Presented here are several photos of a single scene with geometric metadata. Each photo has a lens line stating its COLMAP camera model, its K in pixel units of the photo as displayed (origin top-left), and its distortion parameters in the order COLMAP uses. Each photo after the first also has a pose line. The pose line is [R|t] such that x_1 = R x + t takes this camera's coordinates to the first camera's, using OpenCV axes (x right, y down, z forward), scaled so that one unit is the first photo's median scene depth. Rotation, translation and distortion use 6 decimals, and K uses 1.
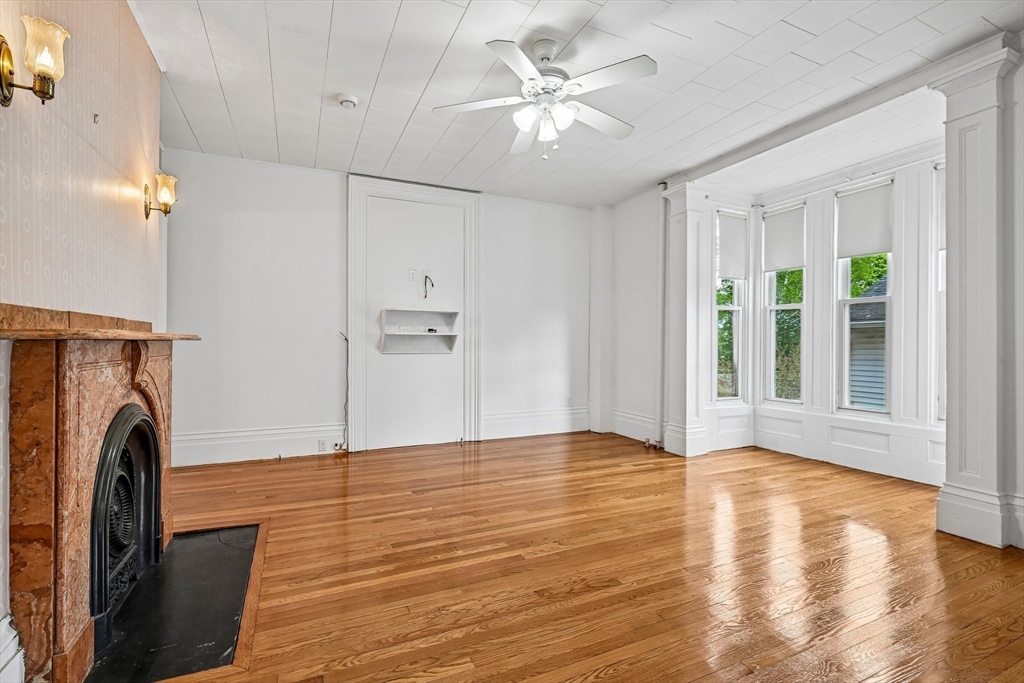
lens RADIAL K [[457.6, 0, 511.2], [0, 457.6, 341.3], [0, 0, 1]] dist [-0.000831, -0.000008]
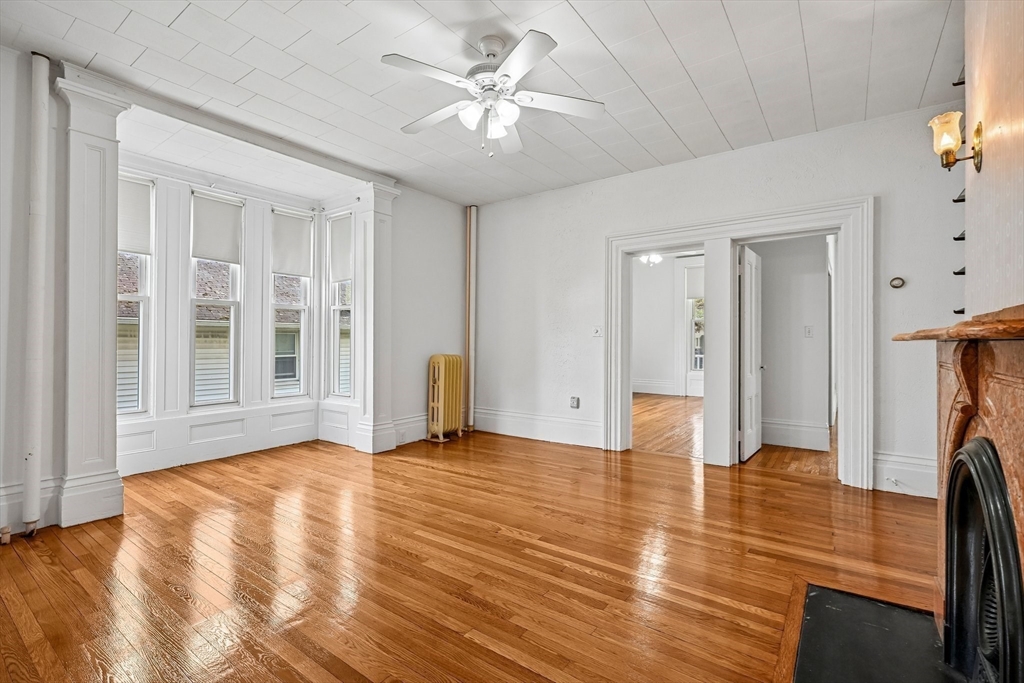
lens RADIAL K [[457.6, 0, 511.2], [0, 457.6, 341.3], [0, 0, 1]] dist [-0.000831, -0.000008]
pose [[-0.474226, -0.002230, 0.880400, -0.795451], [-0.003017, 0.999995, 0.000908, 0.000204], [-0.880398, -0.002225, -0.474230, 1.389961]]
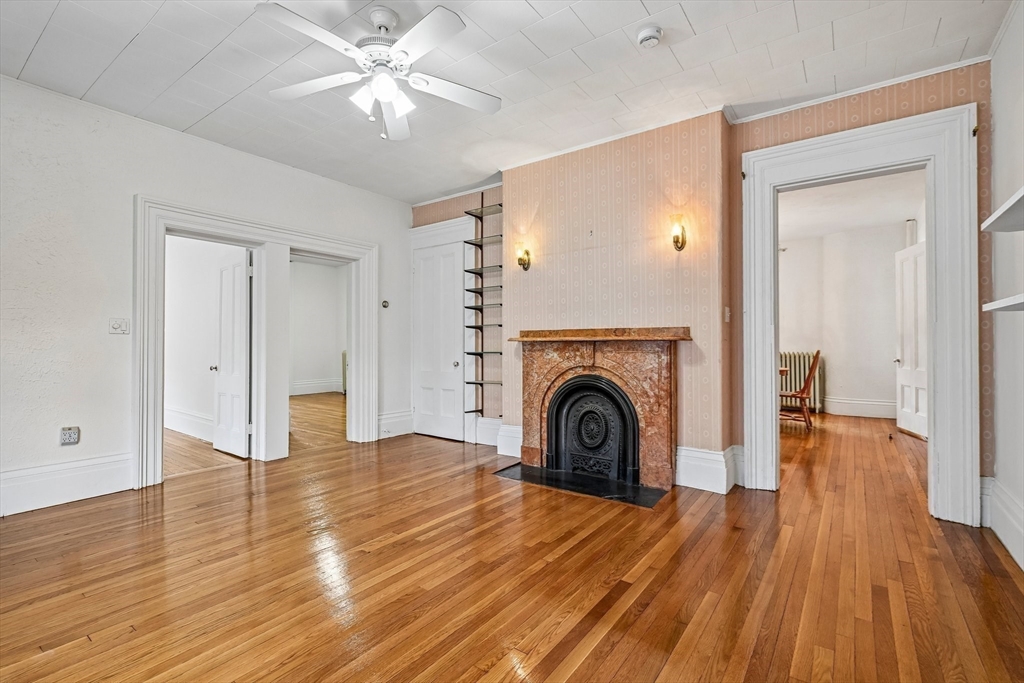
lens RADIAL K [[469.6, 0, 504.2], [0, 469.6, 340.7], [0, 0, 1]] dist [-0.000741, -0.000122]
pose [[-0.884425, -0.006443, -0.466639, 0.286512], [-0.001658, 0.999942, -0.010666, 0.014707], [0.466680, -0.008659, -0.884384, 1.876092]]
